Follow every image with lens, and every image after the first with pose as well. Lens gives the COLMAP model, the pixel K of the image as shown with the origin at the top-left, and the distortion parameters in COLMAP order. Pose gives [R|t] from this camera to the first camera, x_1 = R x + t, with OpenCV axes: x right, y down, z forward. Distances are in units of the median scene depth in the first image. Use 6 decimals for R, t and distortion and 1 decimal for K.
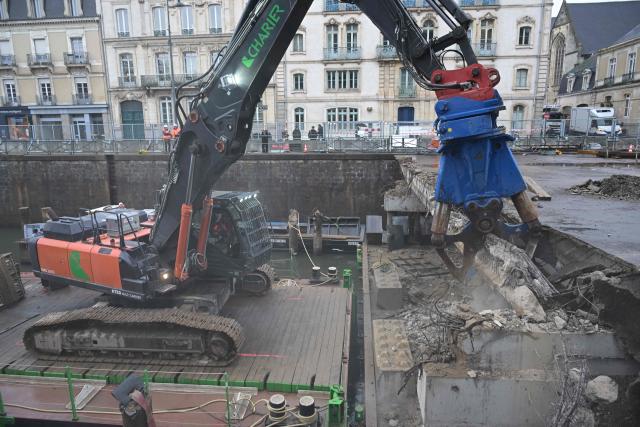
lens RADIAL K [[410.8, 0, 318.8], [0, 410.8, 208.5], [0, 0, 1]] dist [-0.008679, -0.004070]
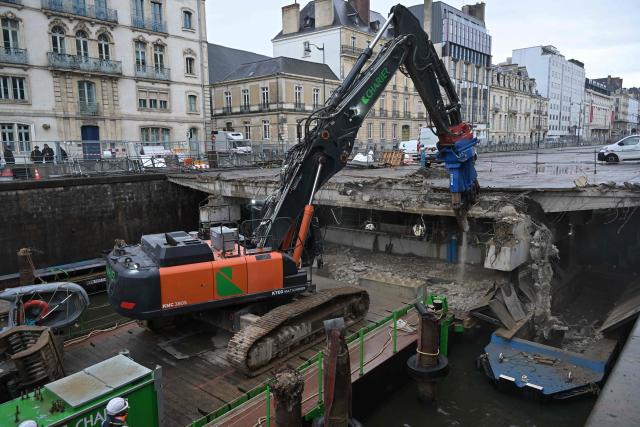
lens RADIAL K [[467.3, 0, 320.0], [0, 467.3, 213.5], [0, 0, 1]] dist [0.007694, -0.004578]
pose [[0.561138, -0.114901, 0.819708, -0.380668], [0.164676, 0.986019, 0.025483, -0.003700], [-0.811175, 0.120687, 0.572214, 0.040661]]
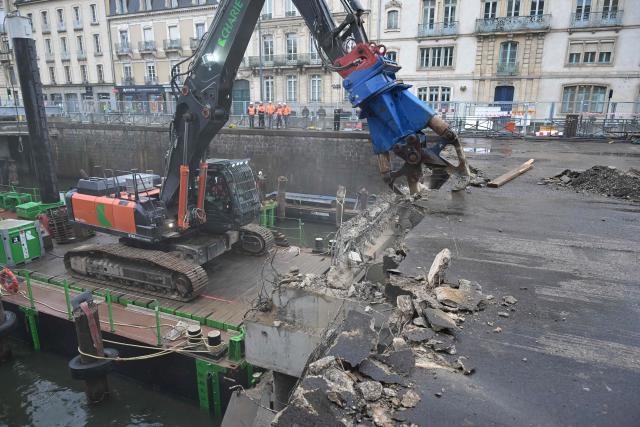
lens RADIAL K [[406.6, 0, 320.0], [0, 406.6, 213.5], [0, 0, 1]] dist [-0.008018, -0.005438]
pose [[0.951300, 0.092416, -0.294087, 0.118558], [-0.073483, 0.994486, 0.074814, -0.000269], [0.299379, -0.049560, 0.952846, -0.006930]]
